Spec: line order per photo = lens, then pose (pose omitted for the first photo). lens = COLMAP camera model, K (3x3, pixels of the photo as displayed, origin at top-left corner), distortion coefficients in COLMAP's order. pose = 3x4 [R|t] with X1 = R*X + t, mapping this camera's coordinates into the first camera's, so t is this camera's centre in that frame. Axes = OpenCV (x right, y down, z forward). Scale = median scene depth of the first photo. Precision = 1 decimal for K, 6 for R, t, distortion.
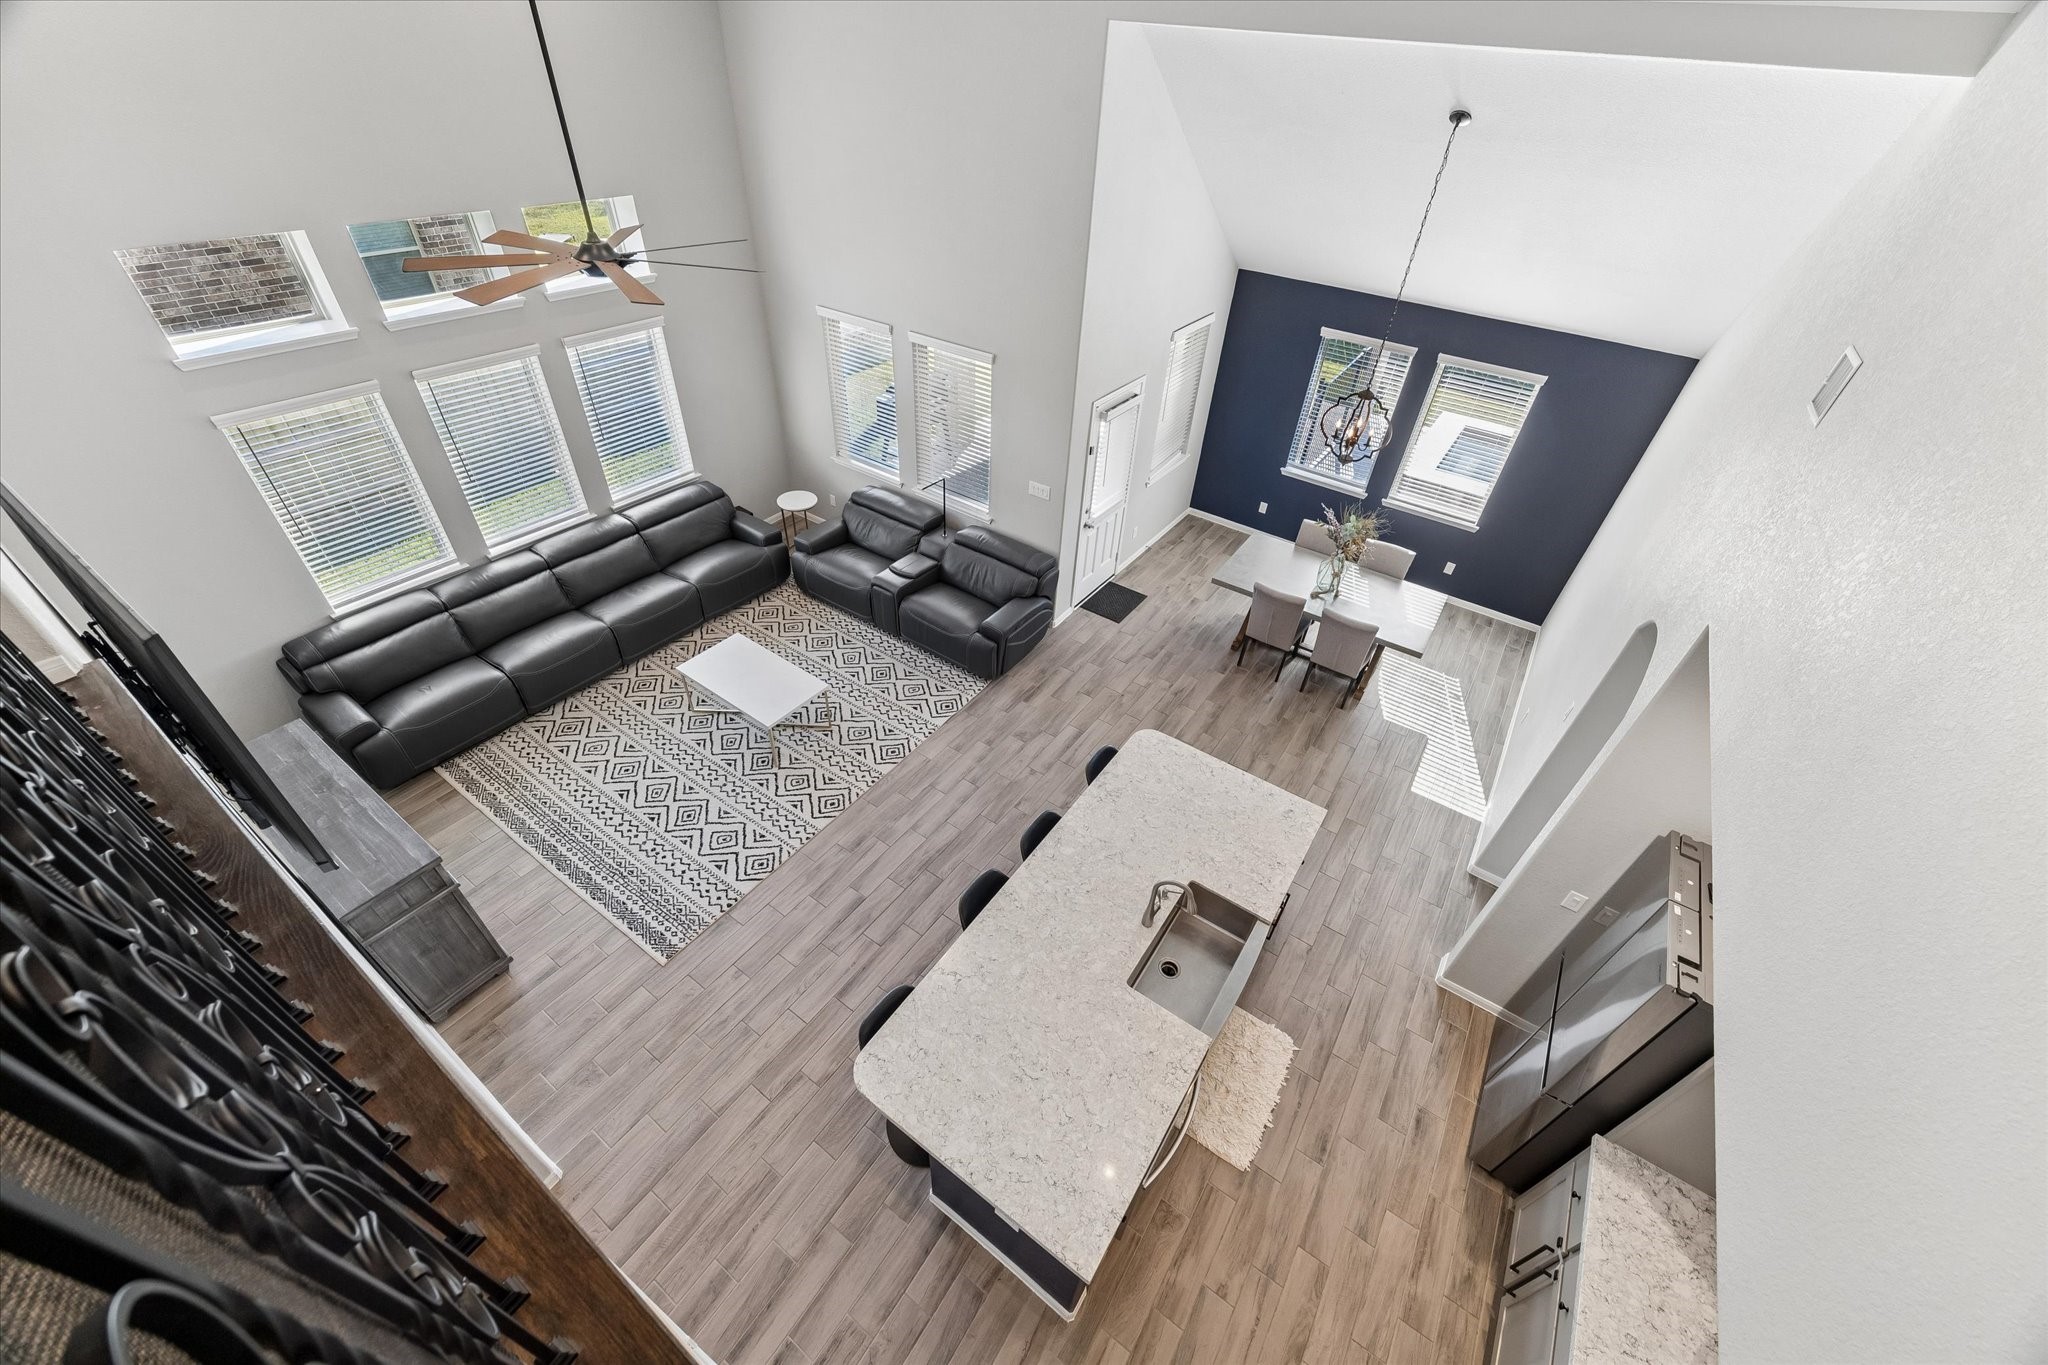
lens RADIAL K [[793.1, 0, 1020.9], [0, 793.1, 678.8], [0, 0, 1]] dist [-0.000415, 0.000017]
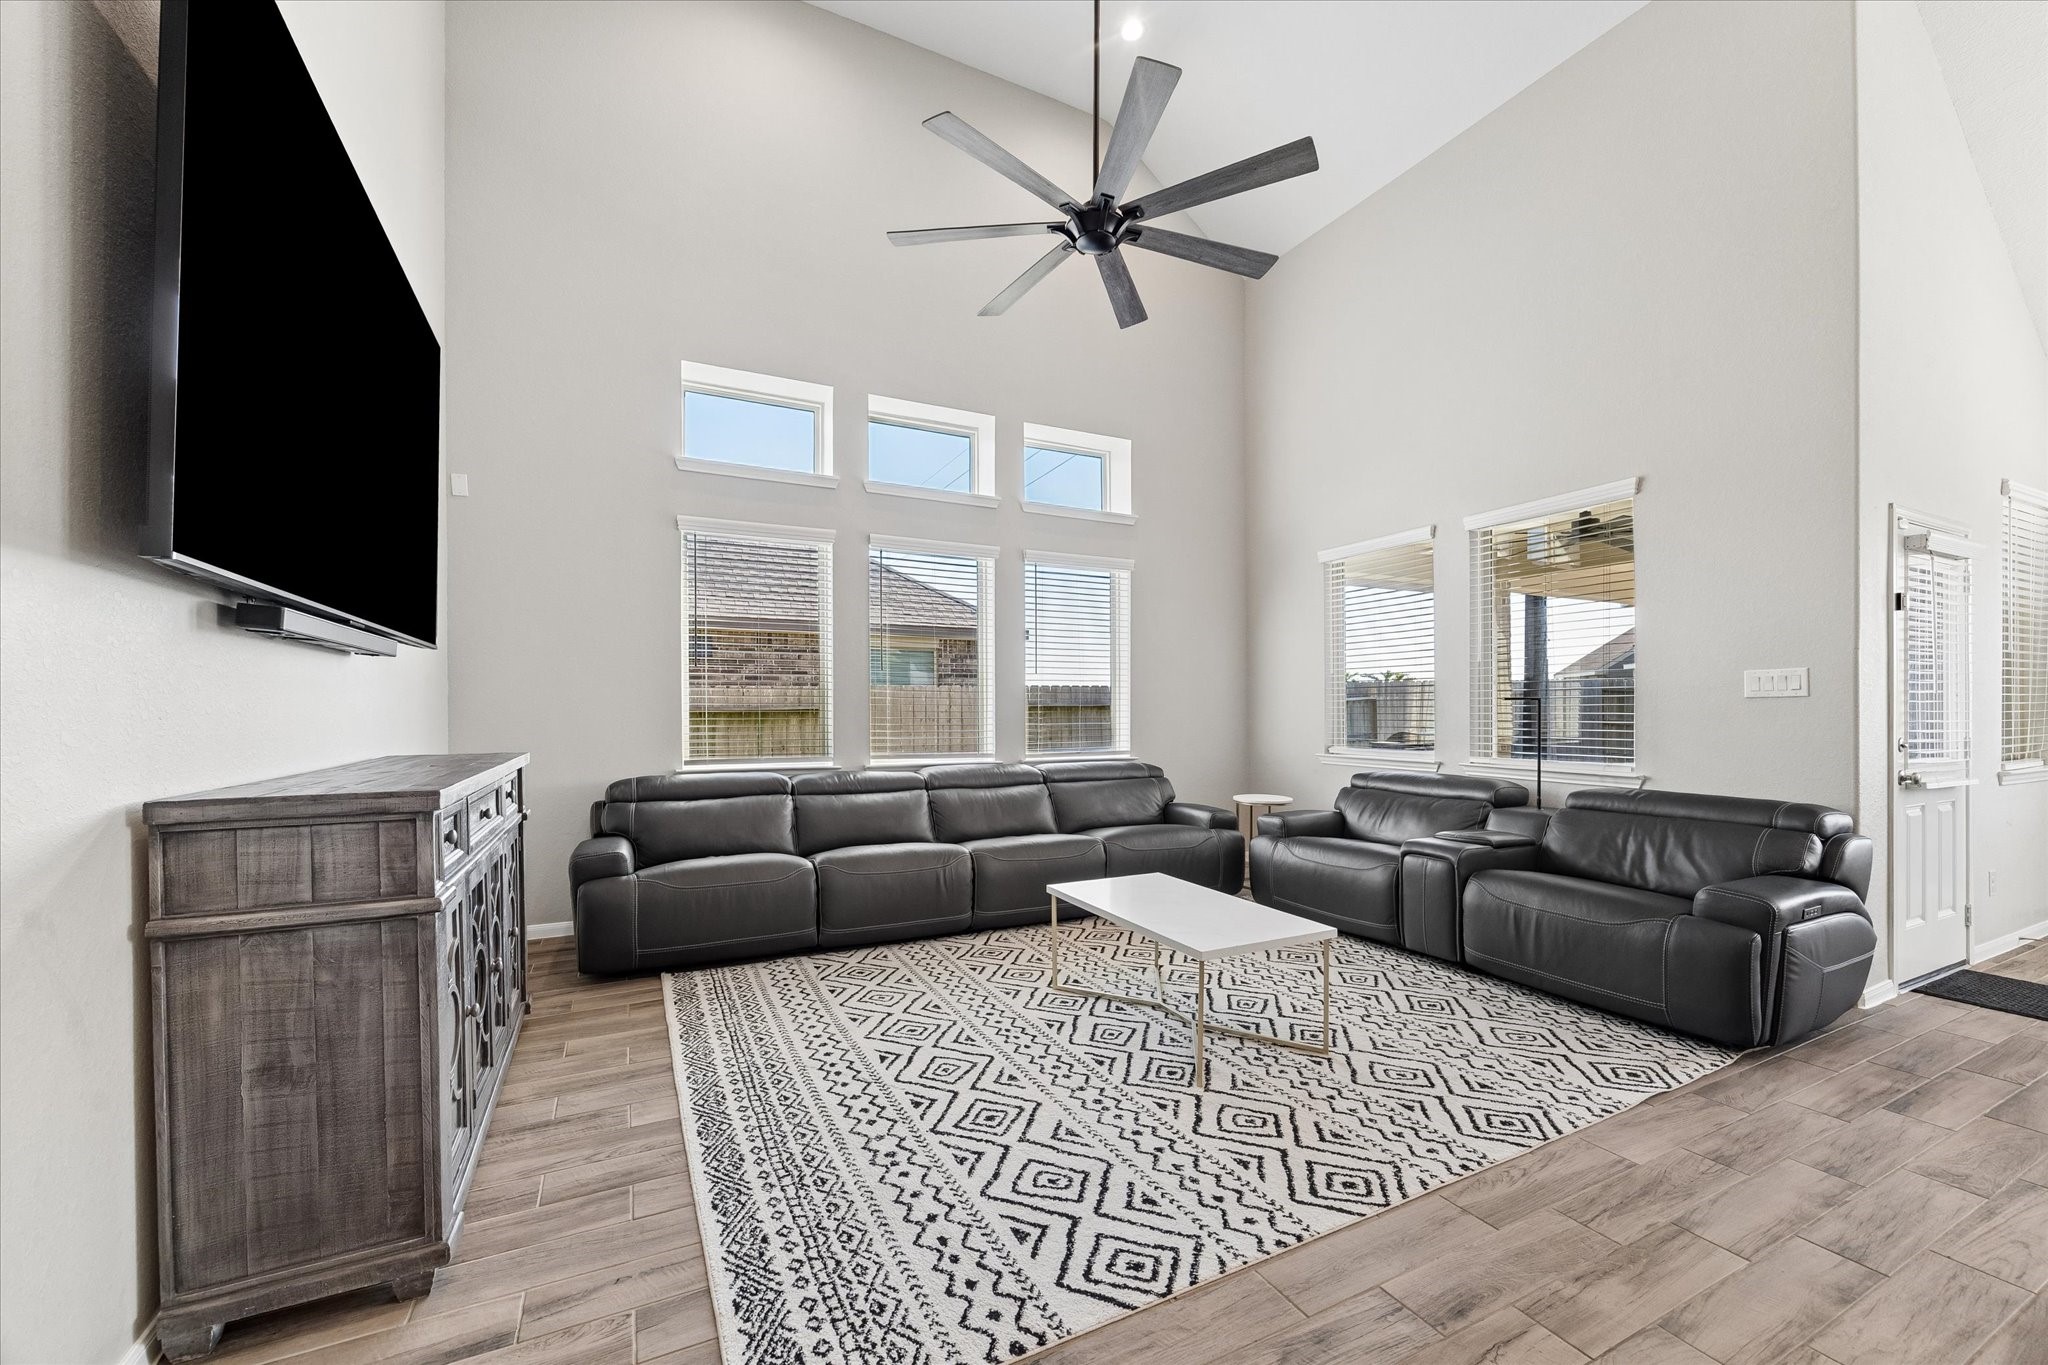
lens RADIAL K [[793.1, 0, 1009.5], [0, 793.1, 716.4], [0, 0, 1]] dist [-0.000415, 0.000017]
pose [[0.872854, -0.049637, -0.485451, -0.188403], [-0.276235, 0.769818, -0.575391, 0.243187], [0.402269, 0.636331, 0.658227, 0.574440]]
